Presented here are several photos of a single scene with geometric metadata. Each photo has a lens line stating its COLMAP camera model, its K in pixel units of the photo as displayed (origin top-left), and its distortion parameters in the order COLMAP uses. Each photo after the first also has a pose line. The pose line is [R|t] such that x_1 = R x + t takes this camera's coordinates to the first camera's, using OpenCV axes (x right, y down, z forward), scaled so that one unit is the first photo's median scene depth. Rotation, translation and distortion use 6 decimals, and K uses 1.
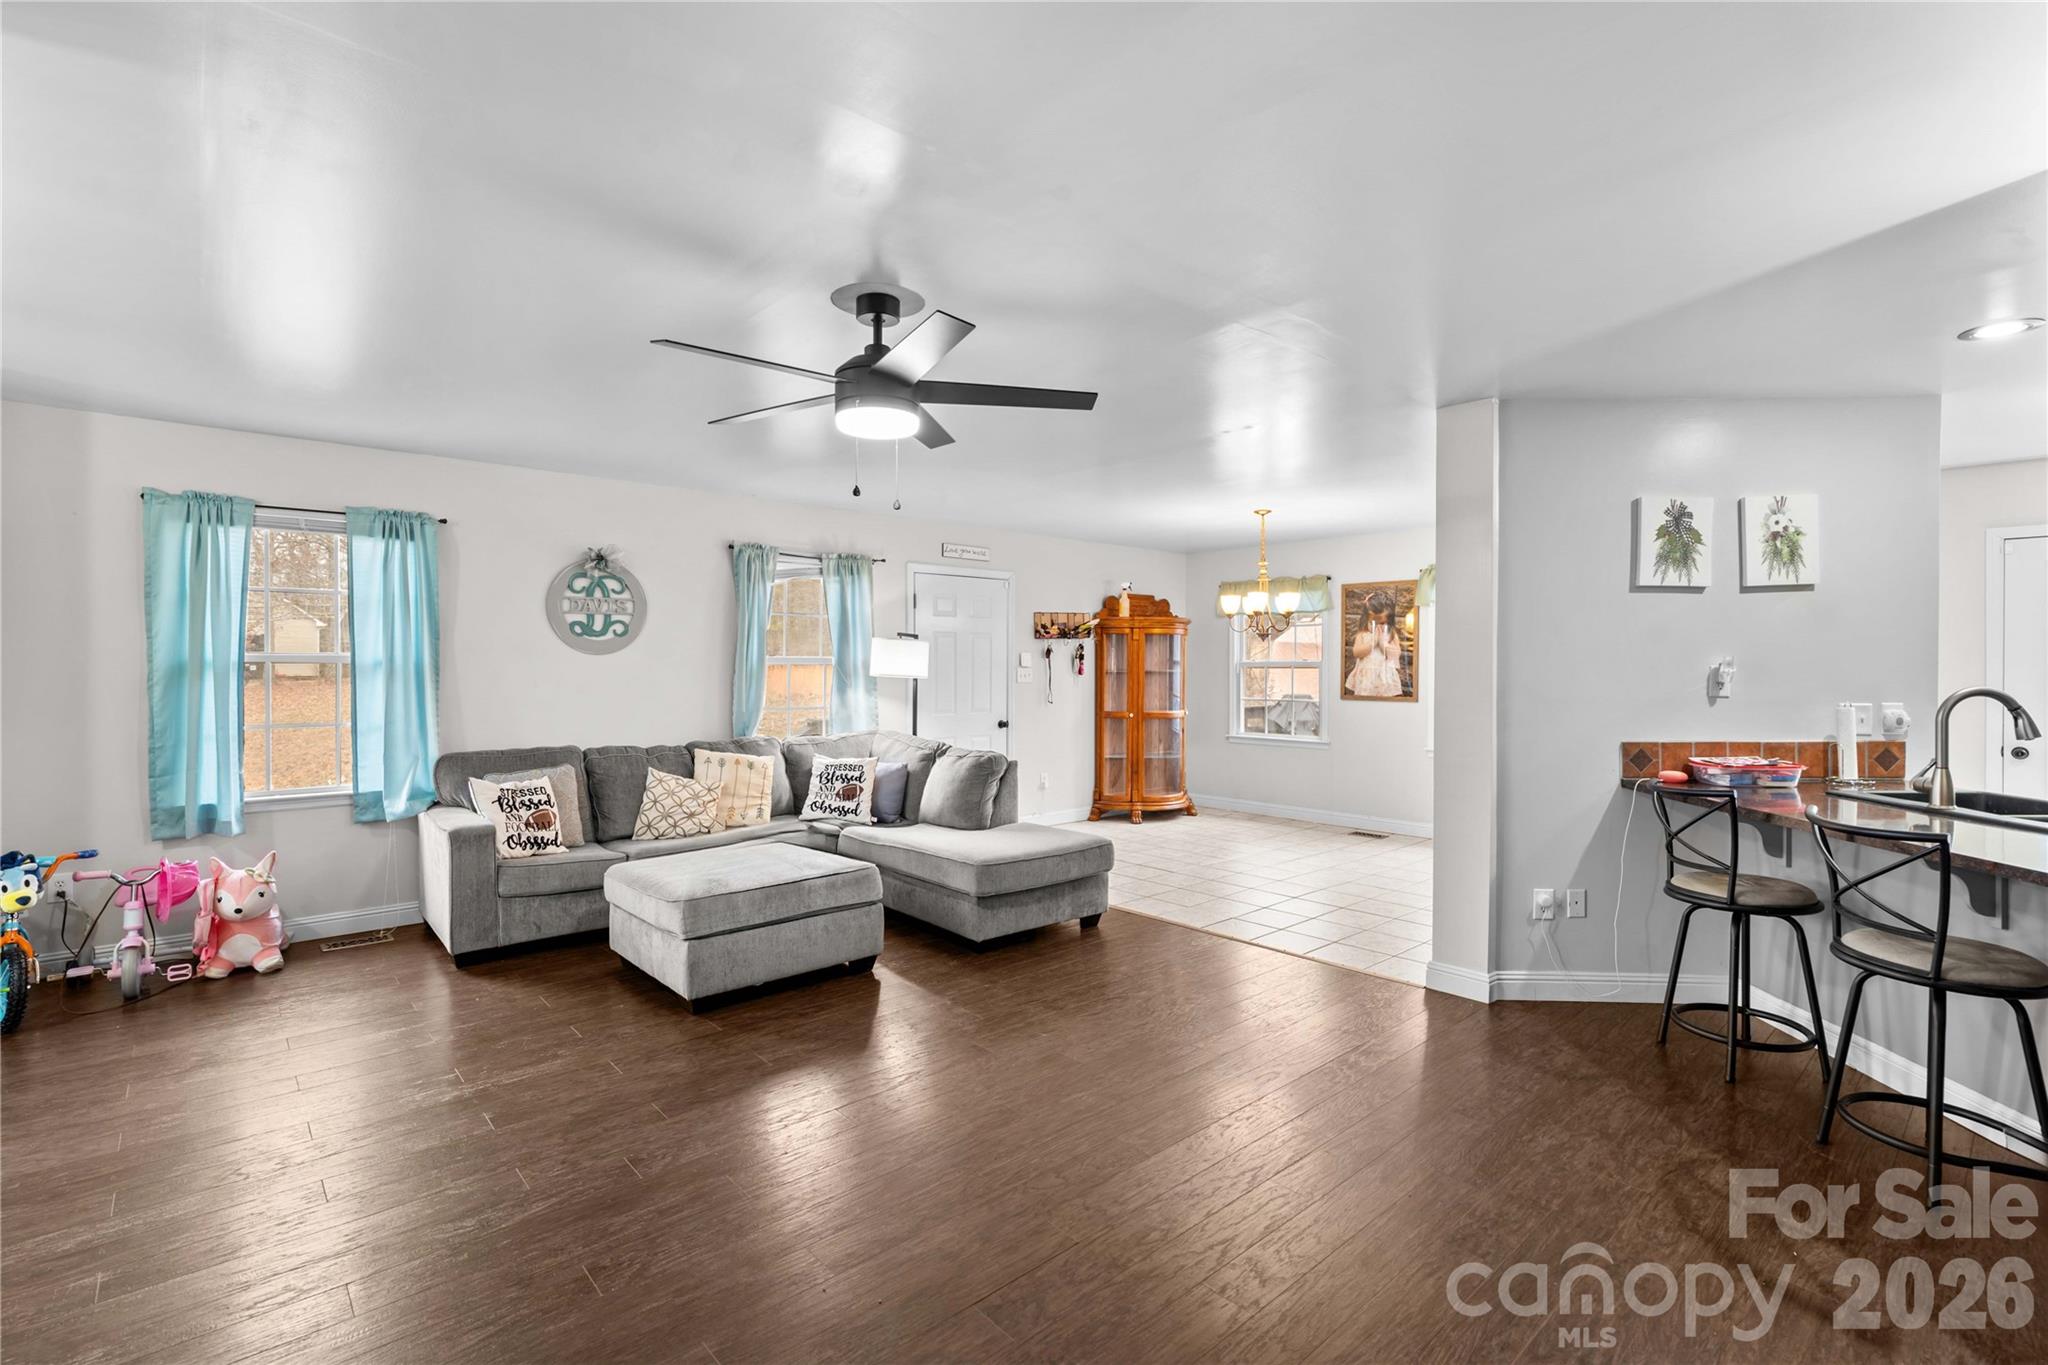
lens RADIAL K [[932.8, 0, 1030.2], [0, 932.8, 674.8], [0, 0, 1]] dist [-0.003802, 0.002183]
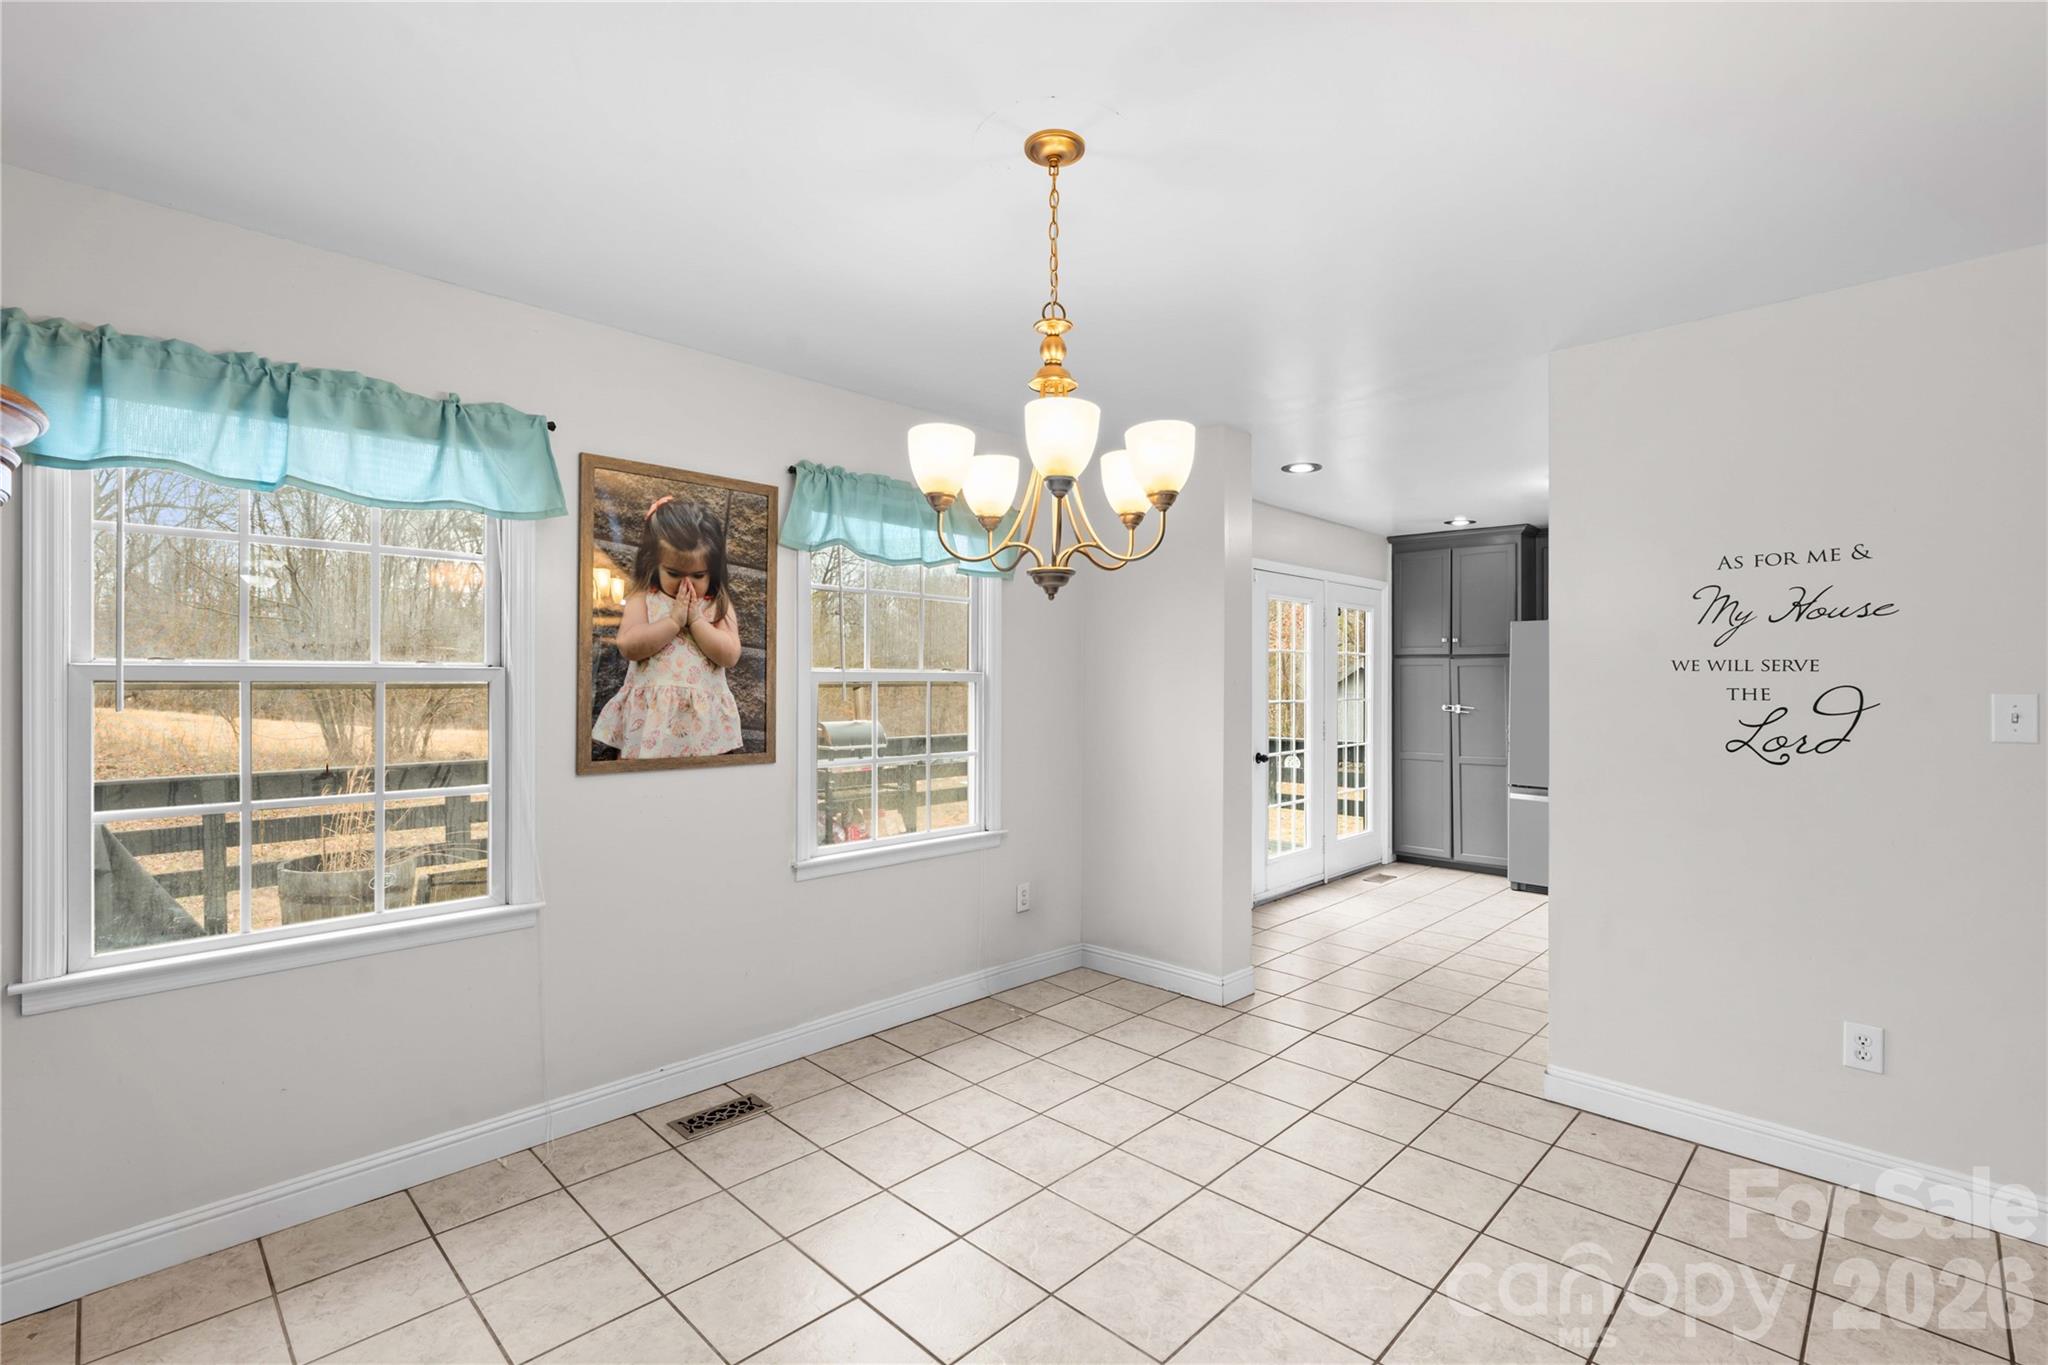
lens RADIAL K [[932.8, 0, 1017.3], [0, 932.8, 680.2], [0, 0, 1]] dist [-0.003802, 0.002183]
pose [[-0.060136, -0.001131, 0.998190, -0.040382], [0.006204, 0.999980, 0.001506, -0.012360], [-0.998171, 0.006283, -0.060128, 1.104602]]
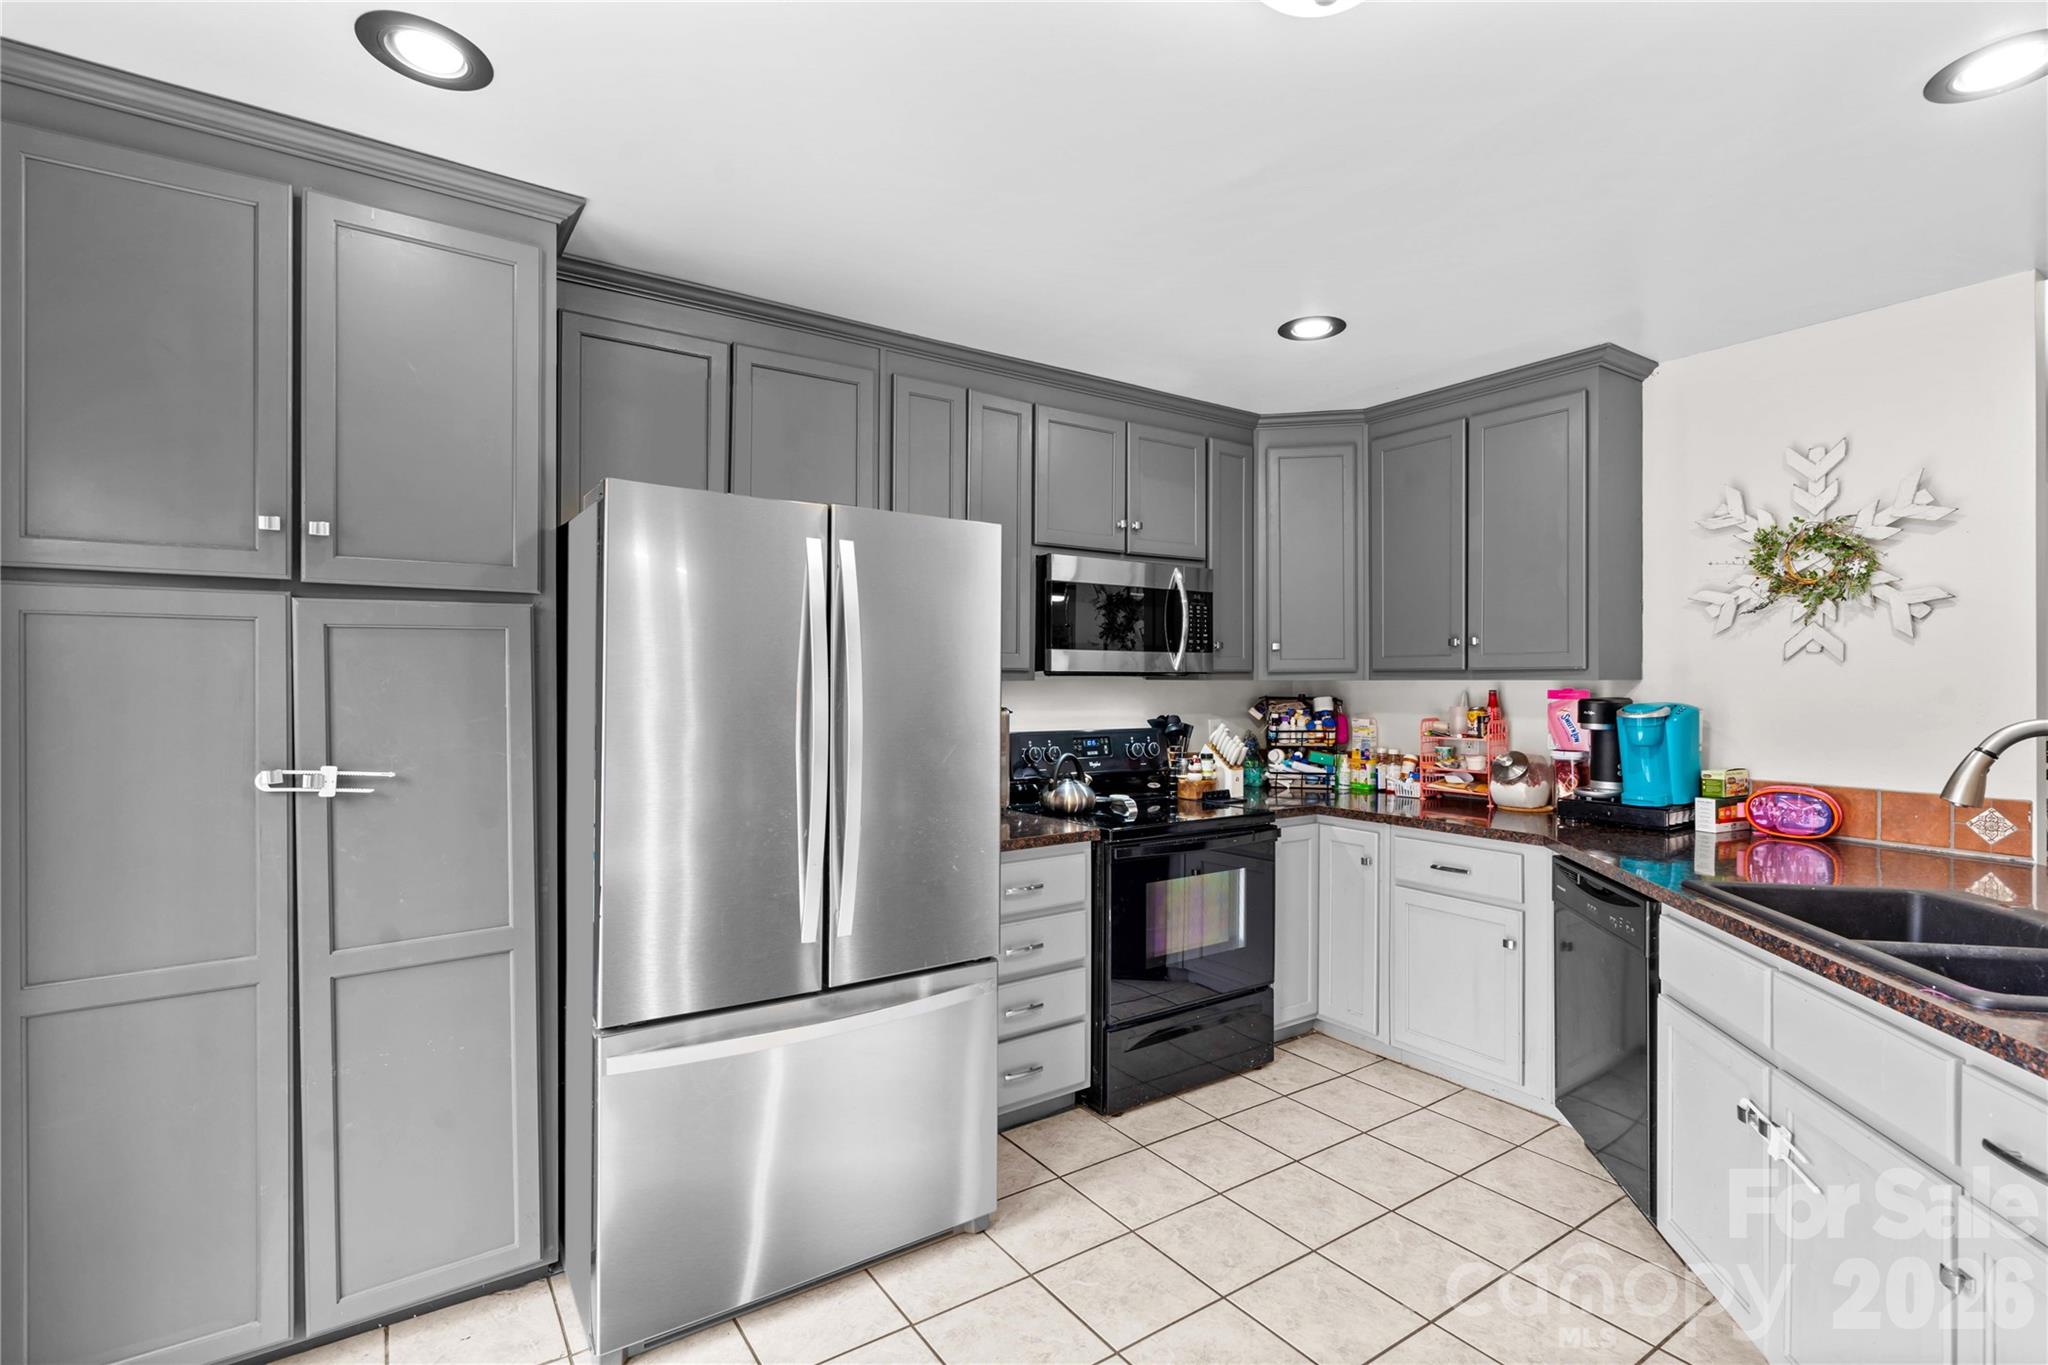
lens RADIAL K [[932.8, 0, 999.4], [0, 932.8, 680.1], [0, 0, 1]] dist [-0.003802, 0.002183]
pose [[-0.989803, 0.001239, 0.142441, 0.755786], [0.001924, 0.999987, 0.004672, -0.007450], [-0.142433, 0.004898, -0.989792, 0.790782]]
